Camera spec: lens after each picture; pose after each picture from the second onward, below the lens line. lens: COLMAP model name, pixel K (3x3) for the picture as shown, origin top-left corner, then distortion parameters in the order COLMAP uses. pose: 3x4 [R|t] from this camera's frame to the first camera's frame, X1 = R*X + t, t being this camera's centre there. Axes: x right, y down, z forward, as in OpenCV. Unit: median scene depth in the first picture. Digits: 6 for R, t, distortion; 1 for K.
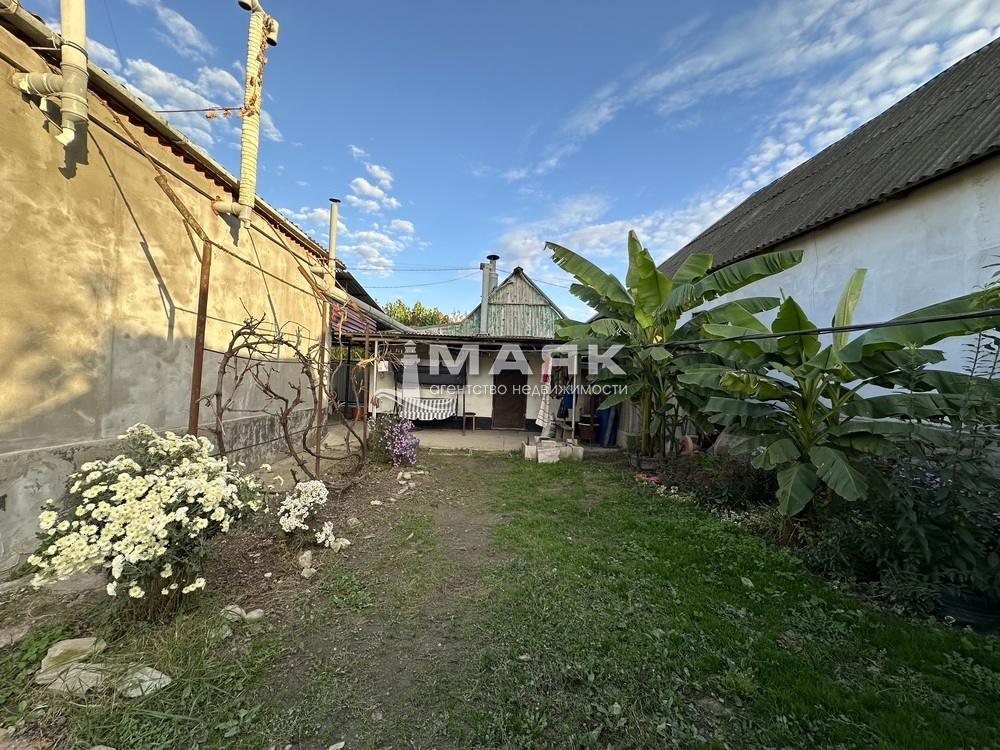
lens RADIAL K [[398.2, 0, 500.0], [0, 398.2, 375.0], [0, 0, 1]] dist [-0.002040, 0.000481]
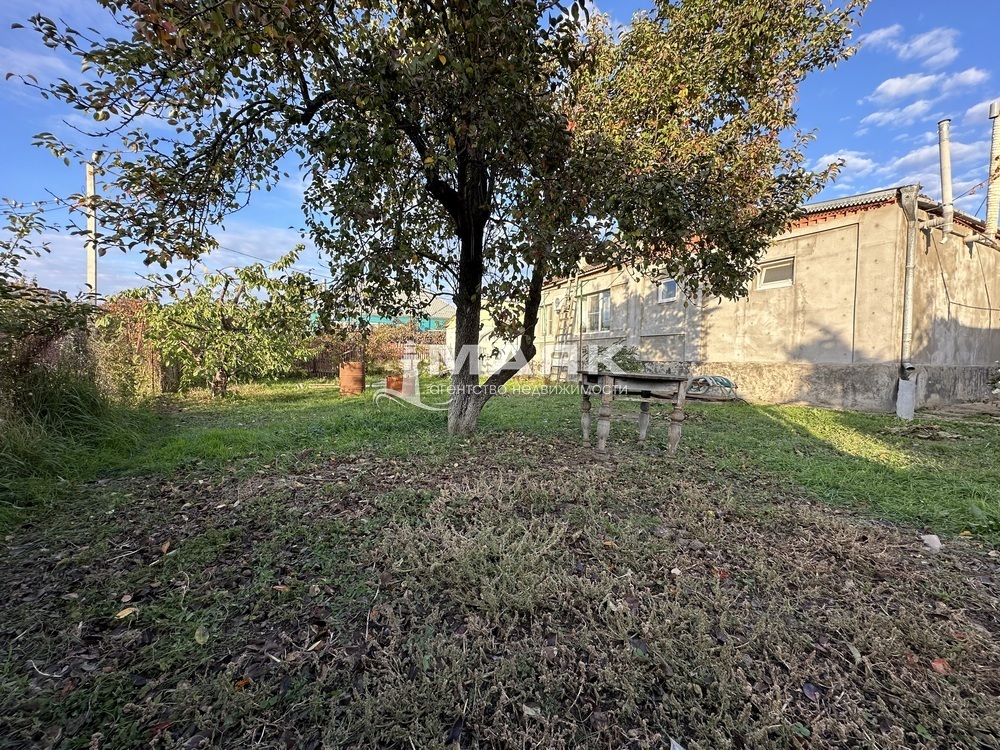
lens RADIAL K [[398.2, 0, 500.0], [0, 398.2, 375.0], [0, 0, 1]] dist [-0.002040, 0.000481]
pose [[0.388684, -0.006242, -0.921350, 0.079573], [0.019187, 0.999815, 0.001321, 0.110049], [0.921171, -0.018191, 0.388732, -1.396066]]
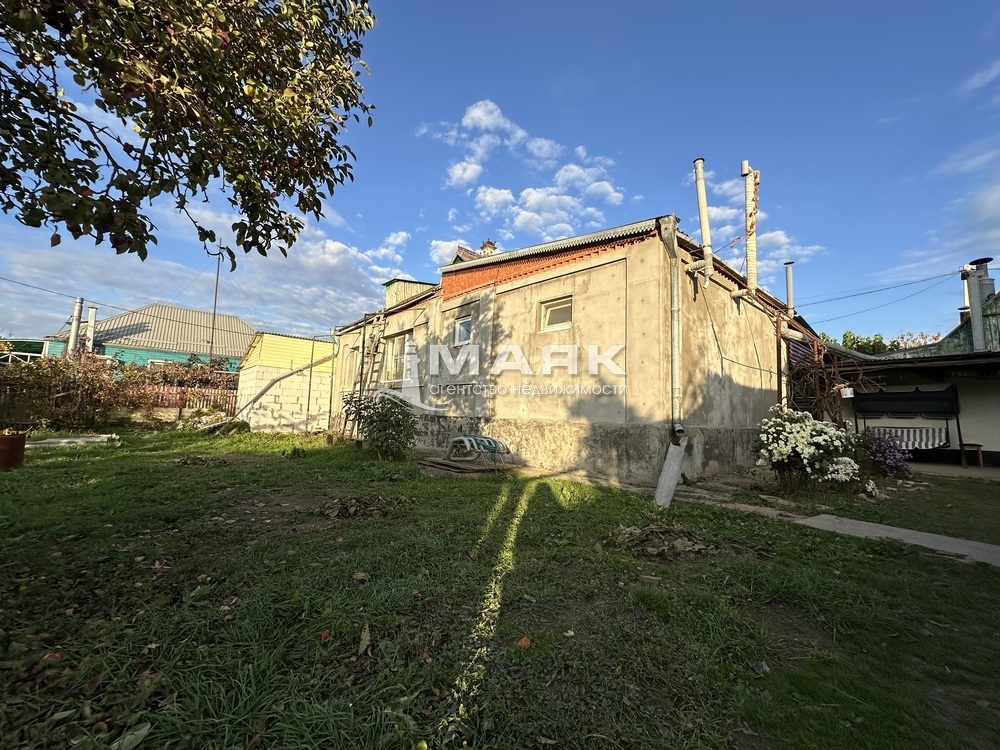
lens RADIAL K [[398.2, 0, 500.0], [0, 398.2, 375.0], [0, 0, 1]] dist [-0.002040, 0.000481]
pose [[0.625384, -0.104819, -0.773245, -0.067931], [0.006742, 0.991626, -0.128969, 0.101945], [0.780288, 0.075442, 0.620854, -0.677237]]
